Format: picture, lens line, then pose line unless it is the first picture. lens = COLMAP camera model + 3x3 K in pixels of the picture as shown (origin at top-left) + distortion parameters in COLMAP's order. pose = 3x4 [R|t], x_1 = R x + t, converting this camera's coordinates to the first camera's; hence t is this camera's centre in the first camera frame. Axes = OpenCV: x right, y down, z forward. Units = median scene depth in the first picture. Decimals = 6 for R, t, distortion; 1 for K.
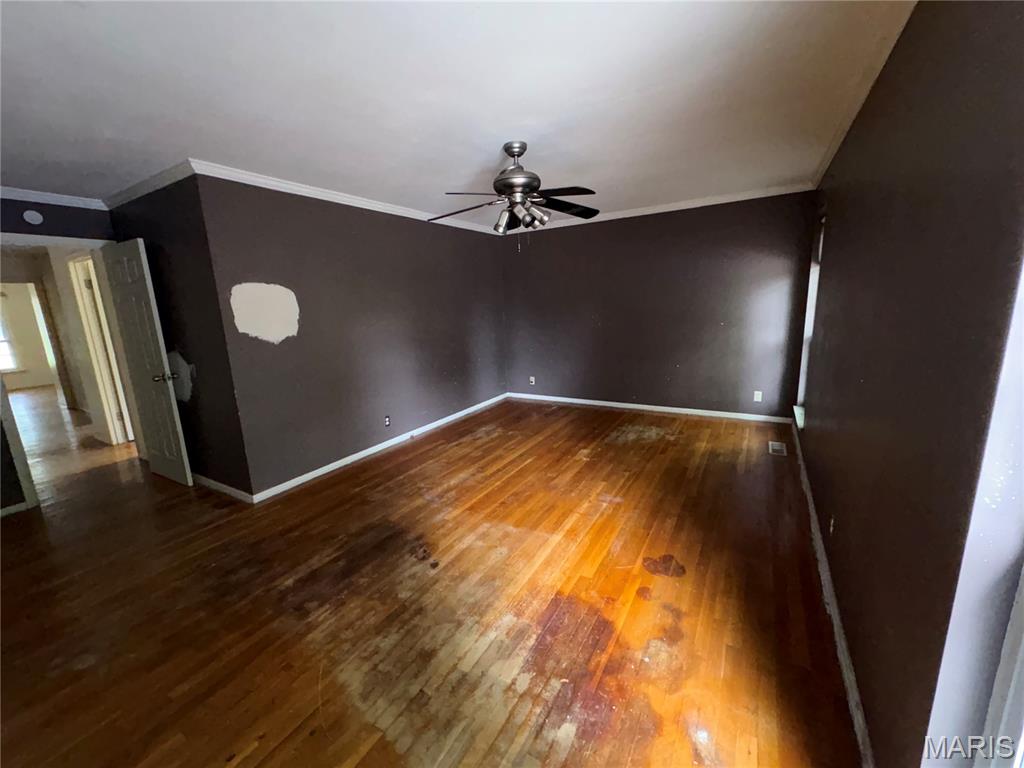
lens RADIAL K [[406.9, 0, 511.8], [0, 406.9, 383.0], [0, 0, 1]] dist [-0.000490, 0.000212]
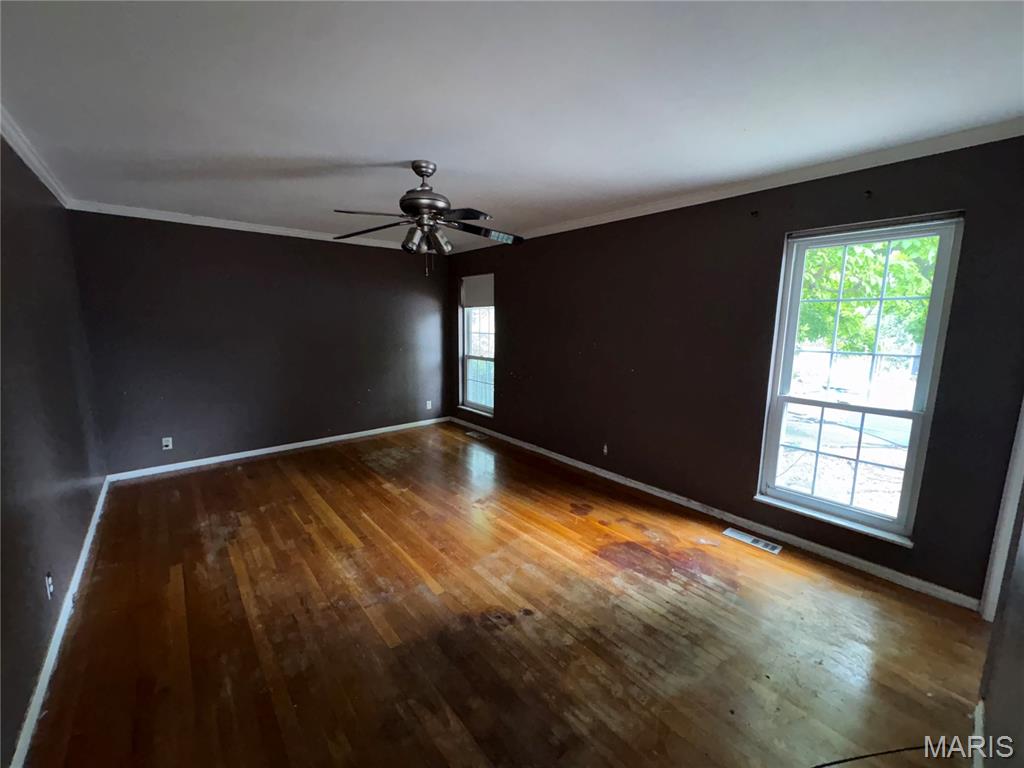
lens RADIAL K [[406.9, 0, 511.8], [0, 406.9, 383.0], [0, 0, 1]] dist [-0.000490, 0.000212]
pose [[0.314691, -0.101287, 0.943775, -0.873256], [0.165642, 0.984894, 0.050468, -0.097377], [-0.934629, 0.140447, 0.326715, 0.571191]]
